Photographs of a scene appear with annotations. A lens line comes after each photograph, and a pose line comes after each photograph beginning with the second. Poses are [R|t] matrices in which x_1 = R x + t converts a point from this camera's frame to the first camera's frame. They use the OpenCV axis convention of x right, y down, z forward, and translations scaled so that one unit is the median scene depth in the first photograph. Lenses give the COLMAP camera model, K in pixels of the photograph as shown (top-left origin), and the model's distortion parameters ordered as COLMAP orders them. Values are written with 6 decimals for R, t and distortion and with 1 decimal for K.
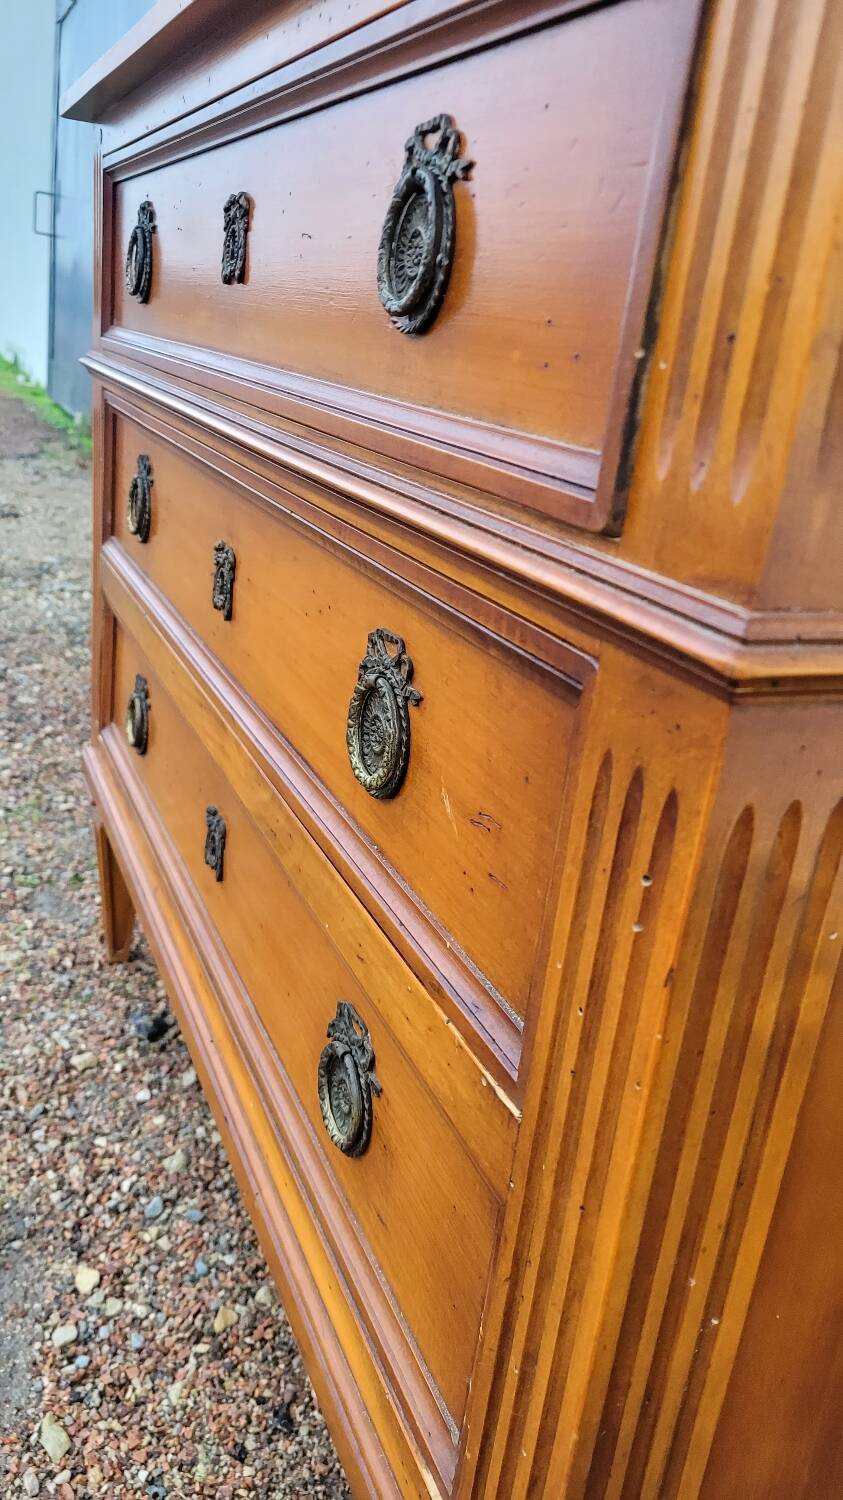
lens RADIAL K [[1139.4, 0, 429.0], [0, 1139.4, 752.2], [0, 0, 1]] dist [0.038307, -0.029650]
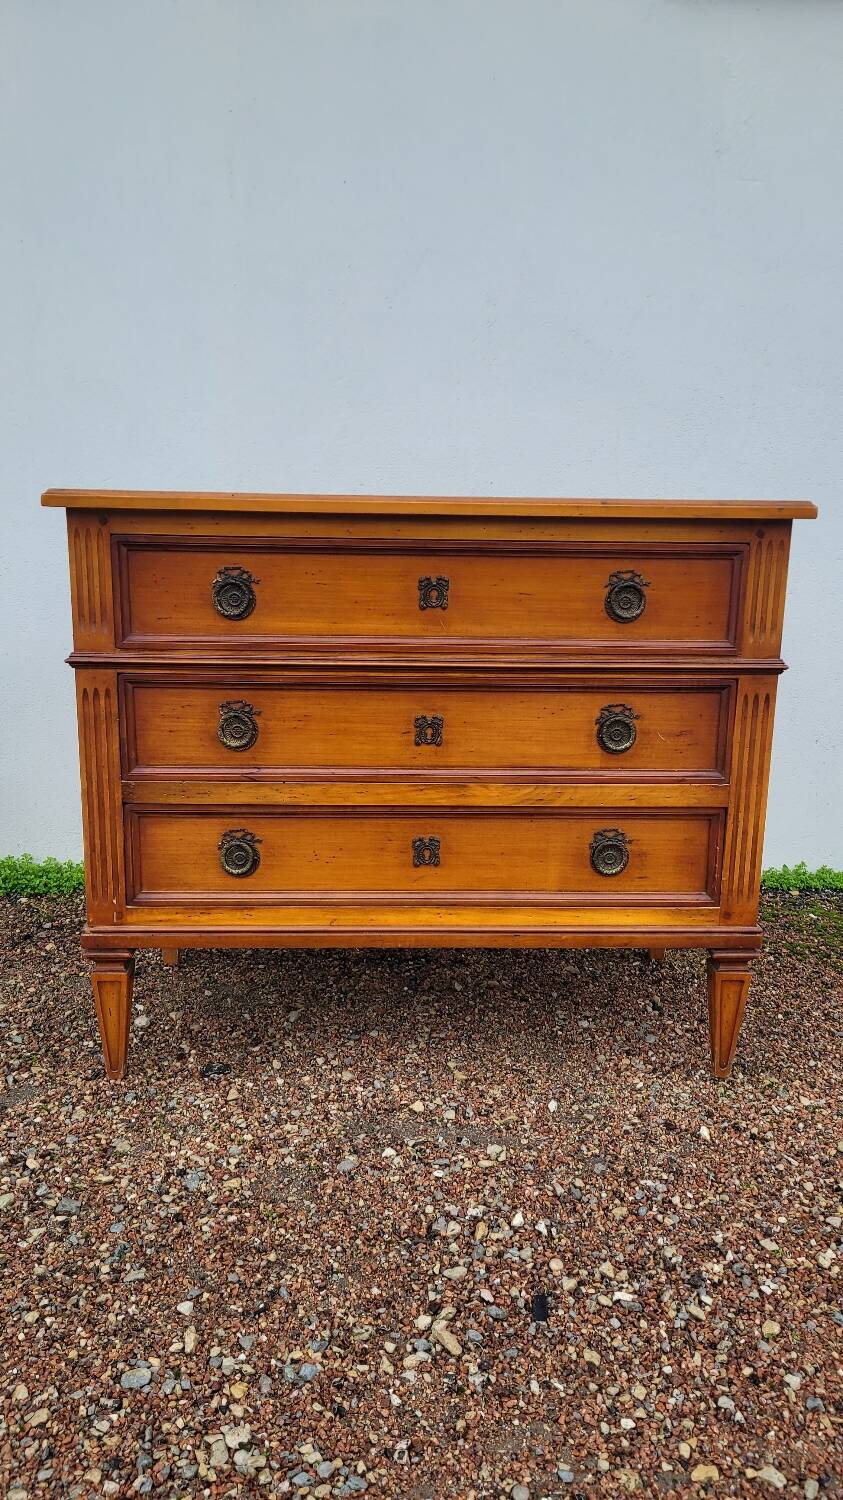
lens RADIAL K [[1118.6, 0, 429.7], [0, 1118.6, 760.0], [0, 0, 1]] dist [0.050420, -0.001164]
pose [[0.365696, -0.304225, 0.879610, -1.514552], [0.343788, 0.922389, 0.176092, -0.342420], [-0.864914, 0.238003, 0.441903, 0.012936]]
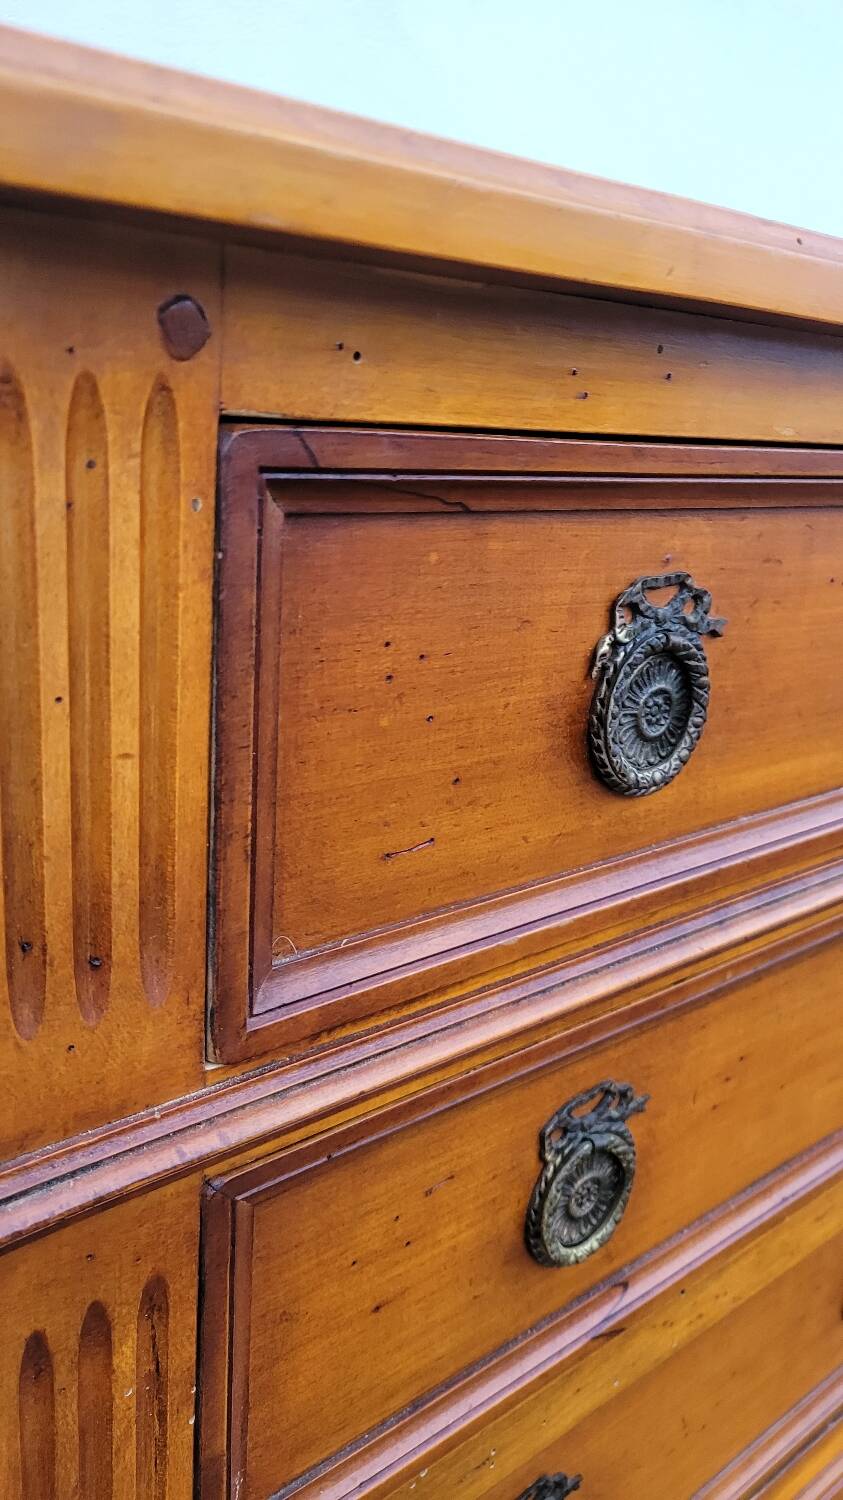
lens RADIAL K [[1153.0, 0, 426.8], [0, 1153.0, 754.8], [0, 0, 1]] dist [0.023401, -0.013435]
pose [[-0.266426, -0.406942, 0.873737, -0.520390], [0.240603, 0.849725, 0.469125, -0.541679], [-0.933342, 0.335210, -0.128477, 0.972267]]
